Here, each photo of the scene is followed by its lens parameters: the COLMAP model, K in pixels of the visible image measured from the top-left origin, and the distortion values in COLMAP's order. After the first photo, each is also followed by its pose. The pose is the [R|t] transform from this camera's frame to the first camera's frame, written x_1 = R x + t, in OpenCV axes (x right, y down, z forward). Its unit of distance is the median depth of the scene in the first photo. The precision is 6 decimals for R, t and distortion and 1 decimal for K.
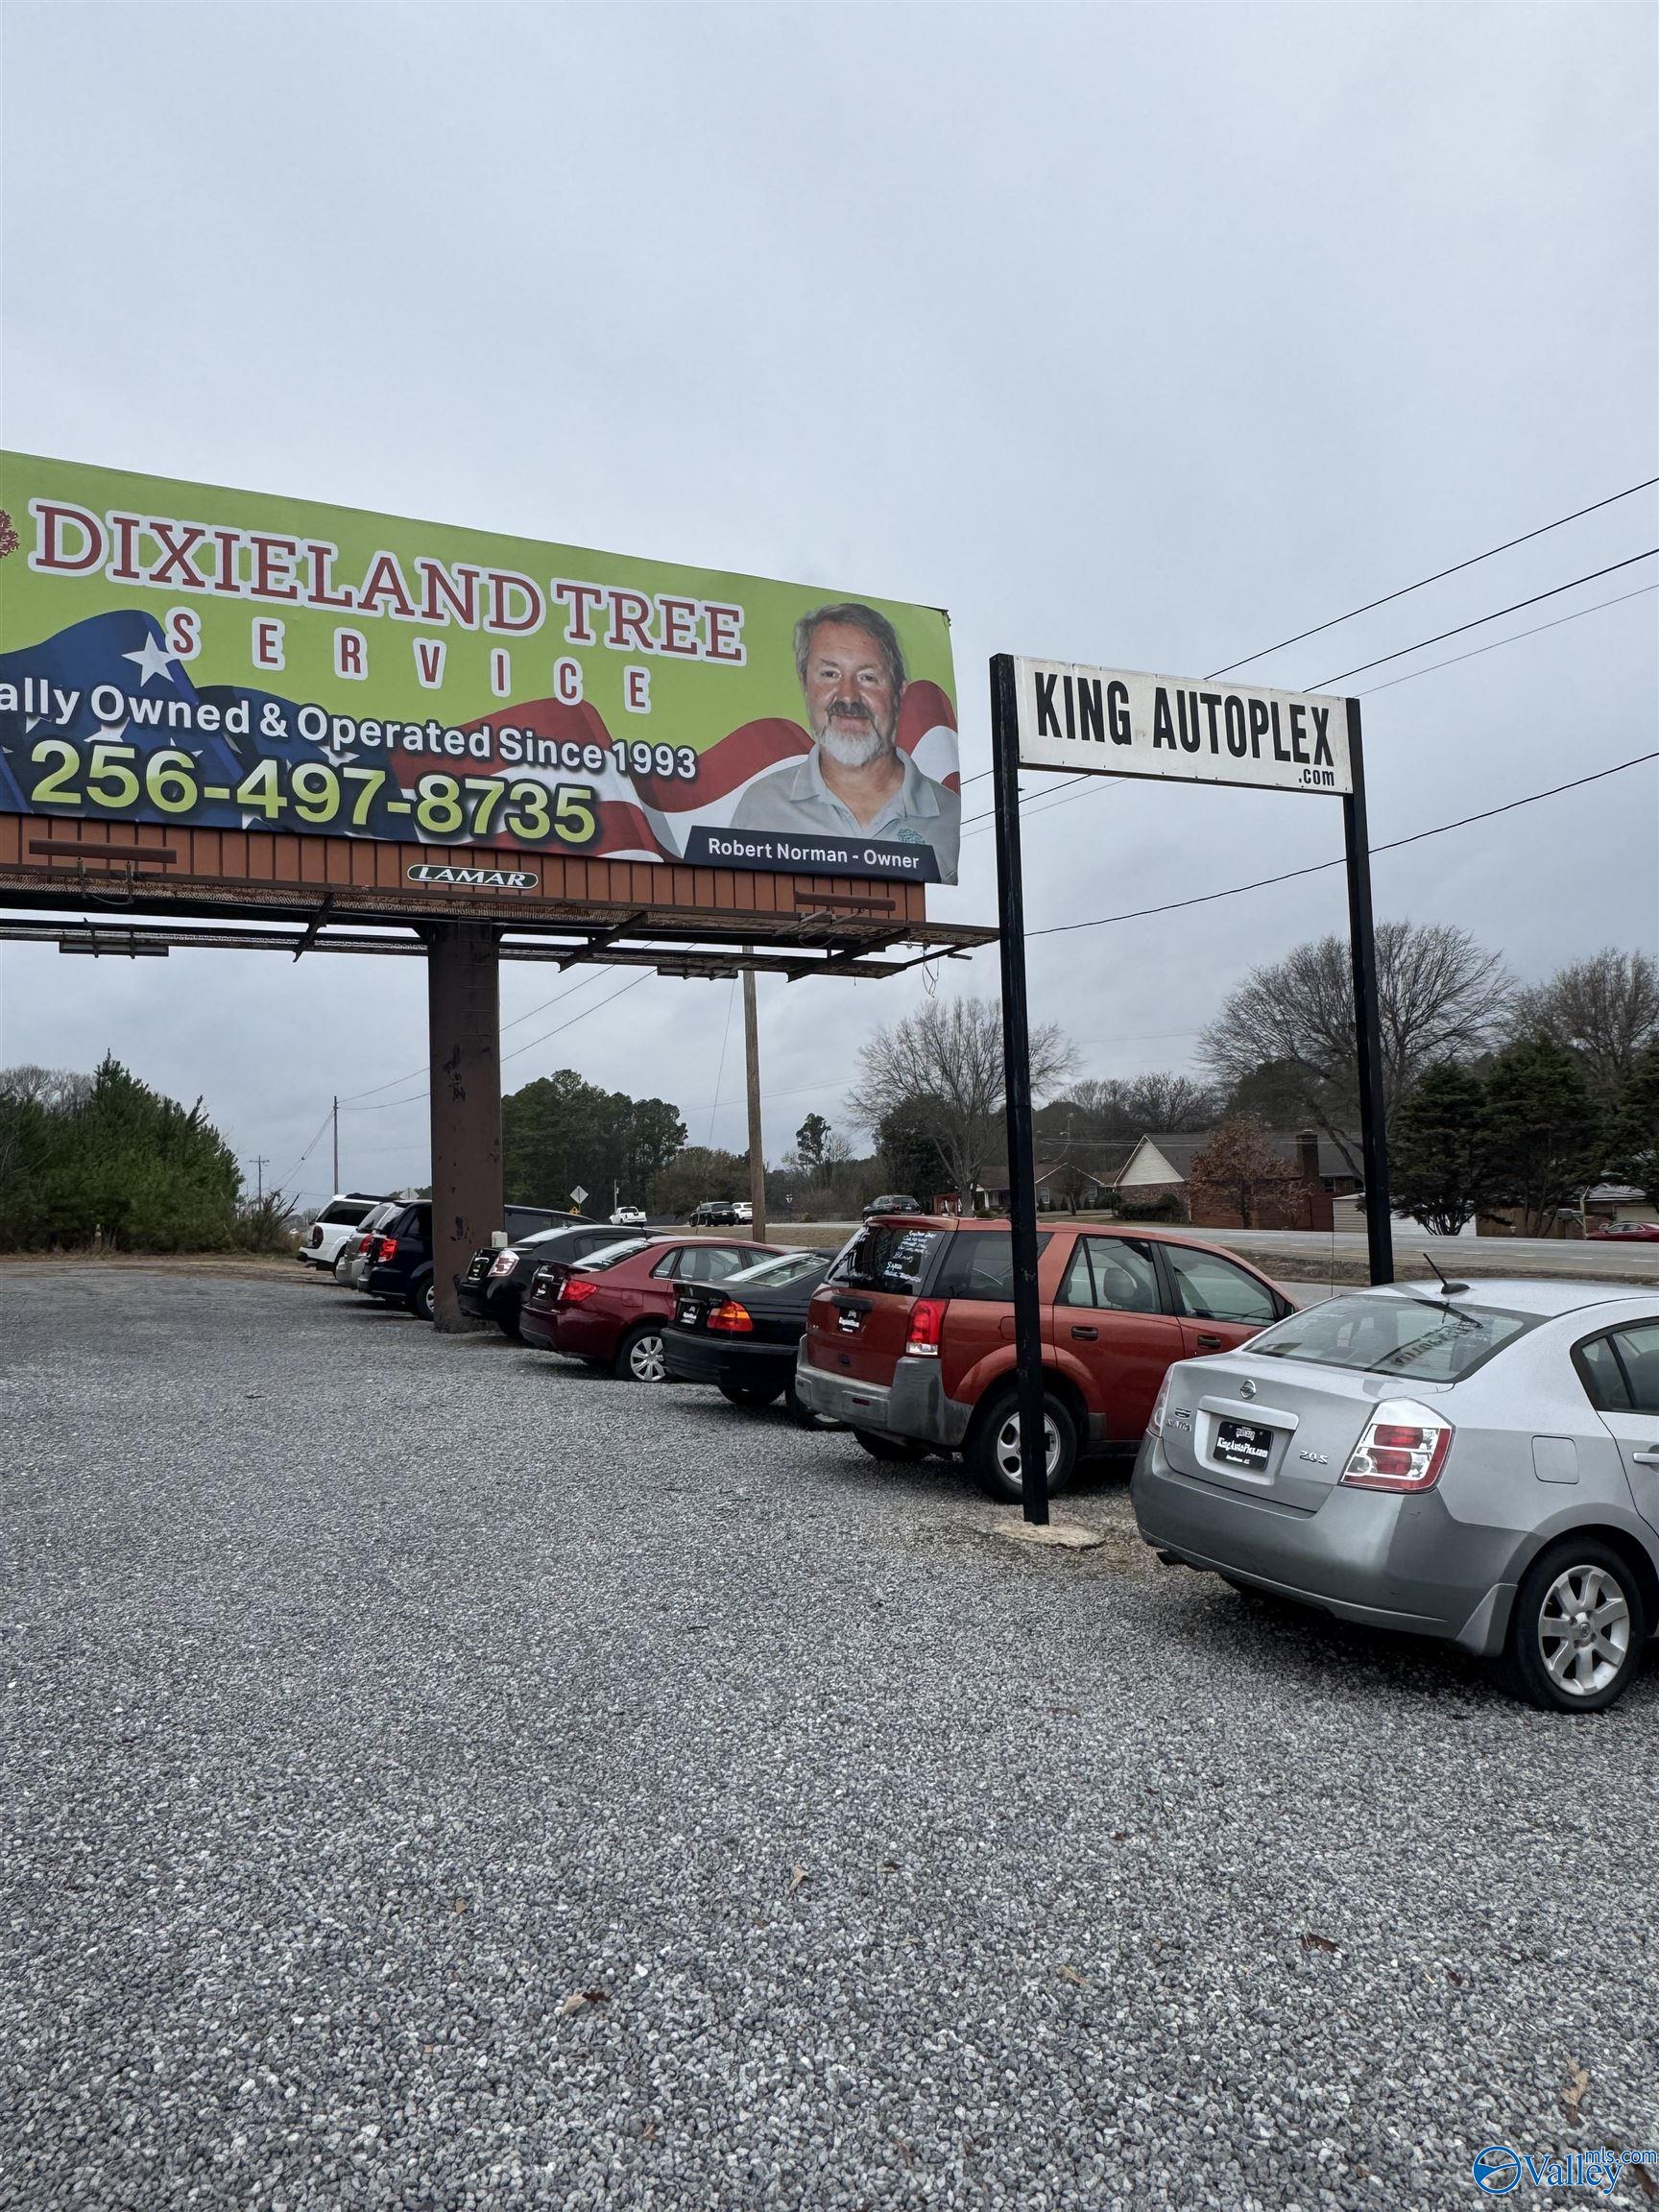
lens RADIAL K [[1485.5, 0, 828.0], [0, 1485.5, 1099.1], [0, 0, 1]] dist [0.001067, -0.000435]
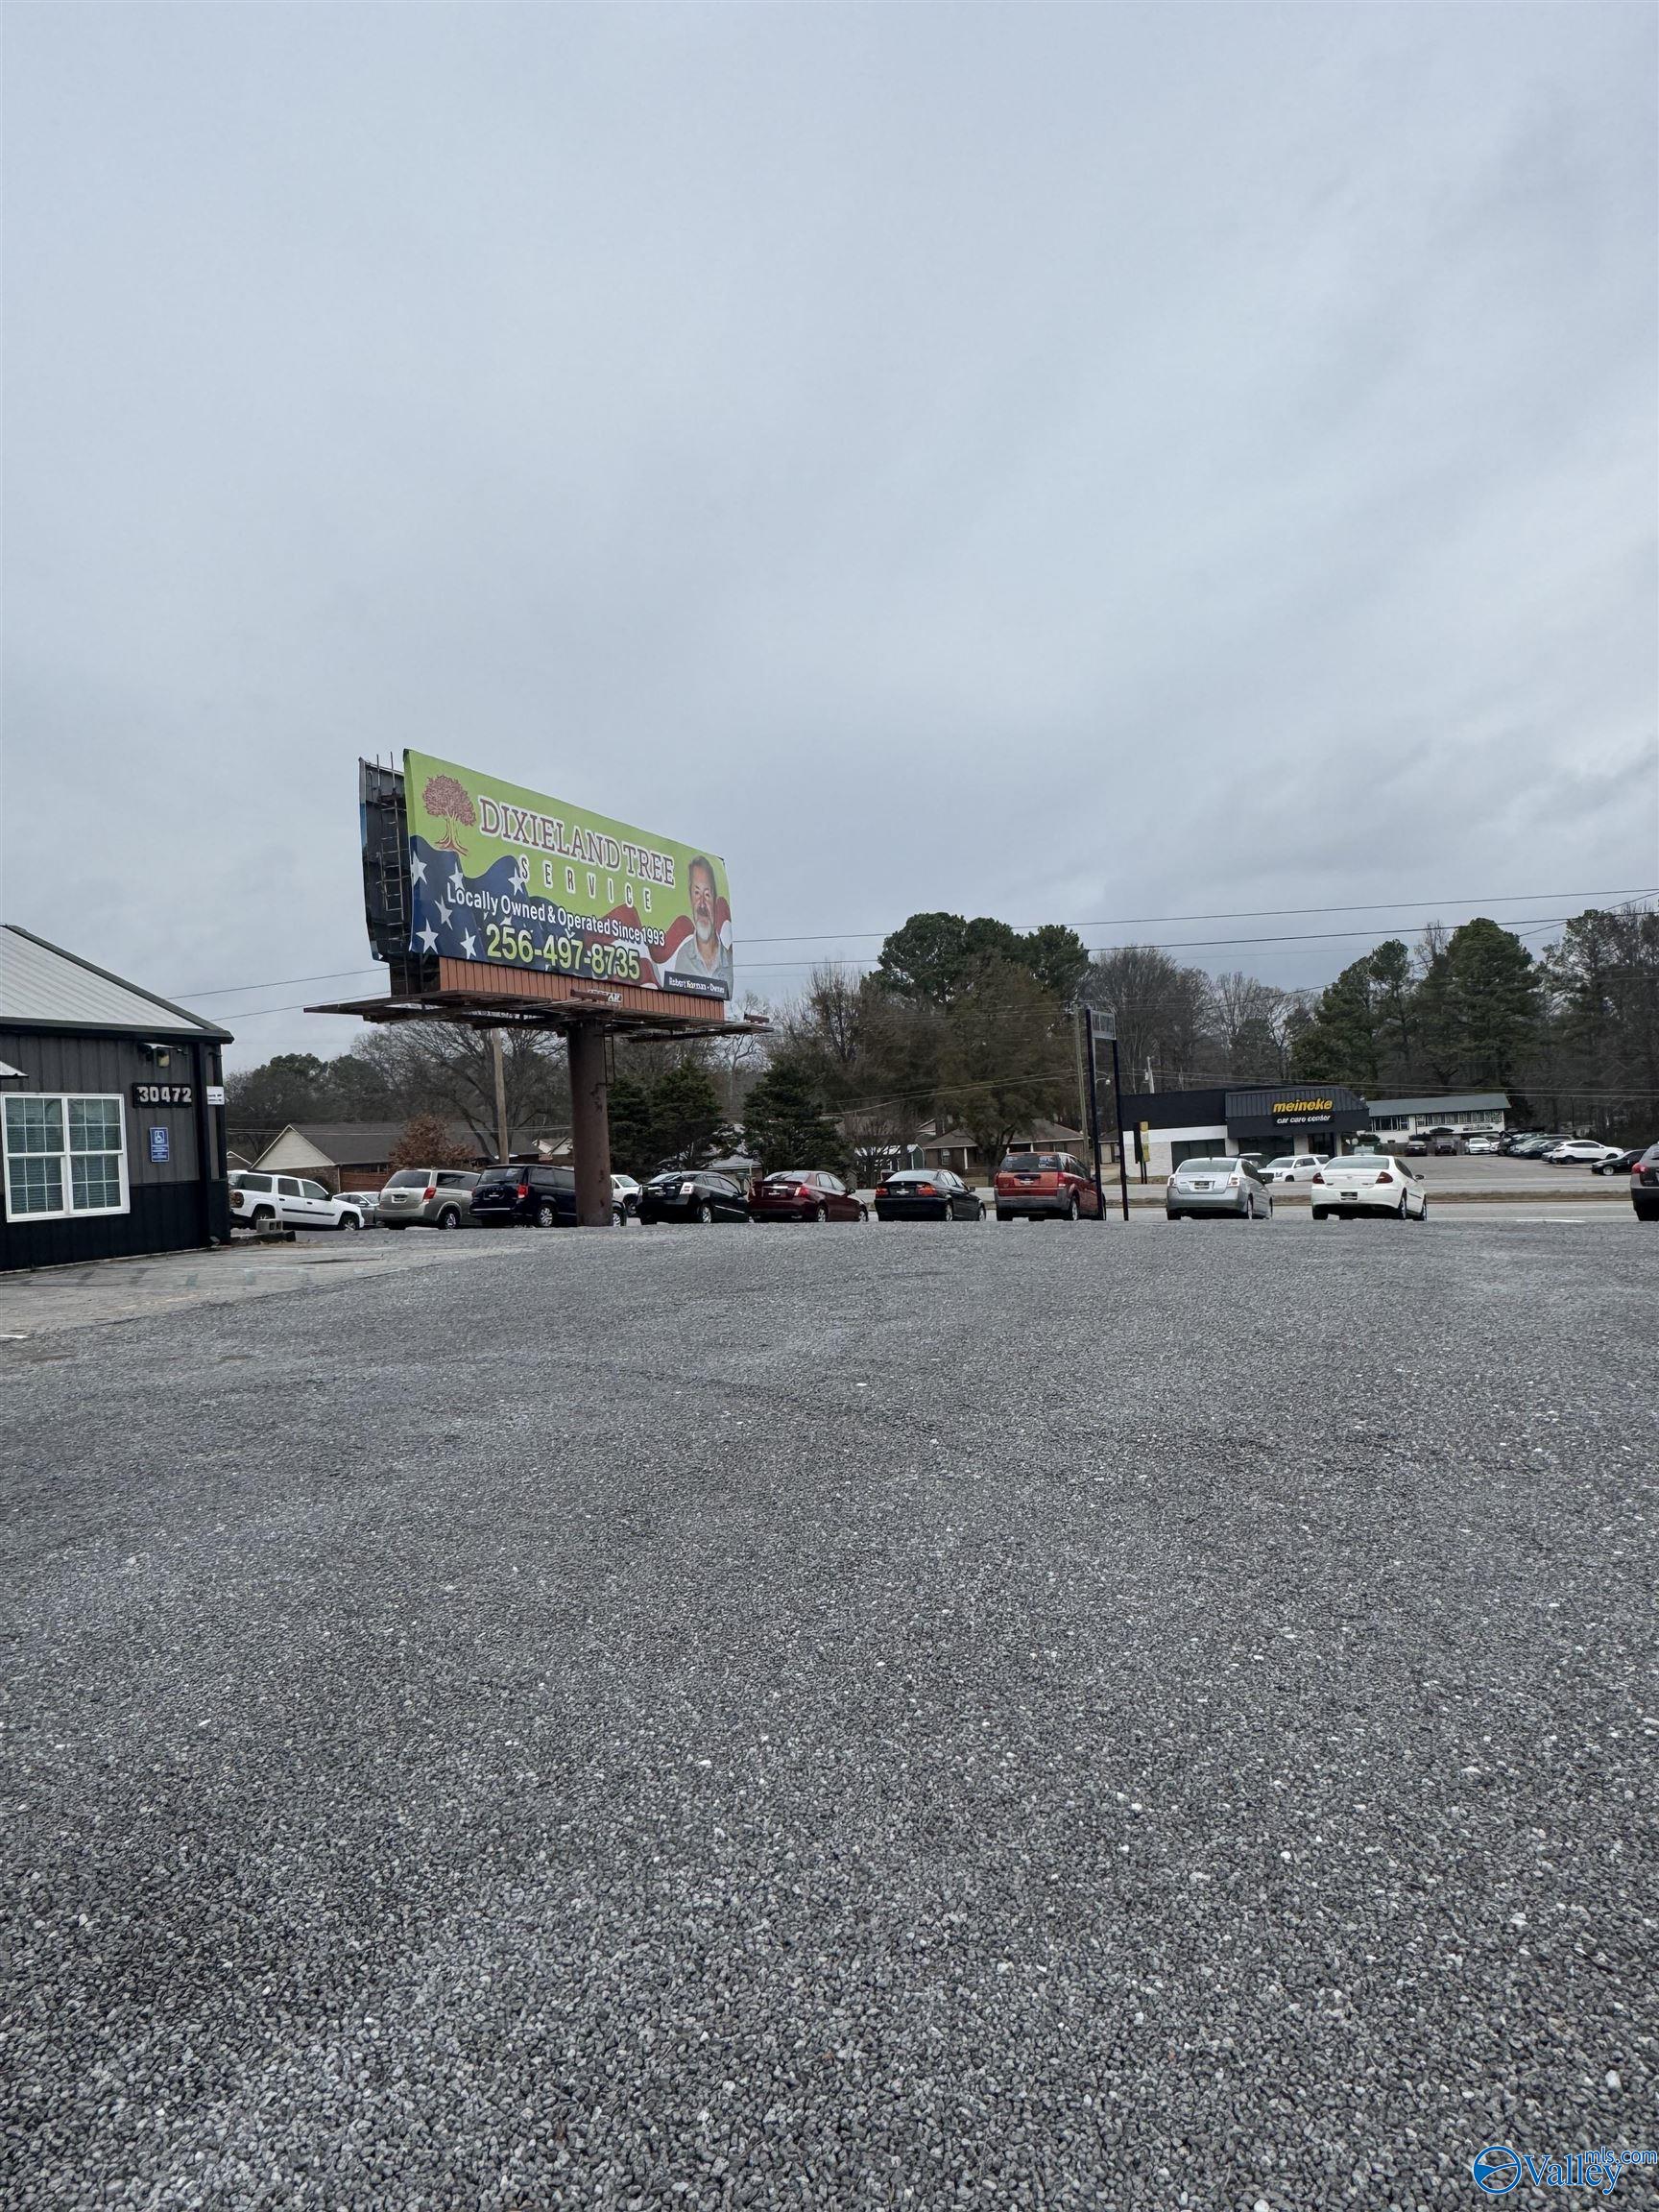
lens RADIAL K [[1485.5, 0, 830.3], [0, 1485.5, 1107.9], [0, 0, 1]] dist [0.001067, -0.000435]
pose [[0.746412, 0.009568, 0.665416, -1.387693], [-0.018252, 0.999815, 0.006098, -0.021033], [-0.665234, -0.016697, 0.746448, -0.693375]]
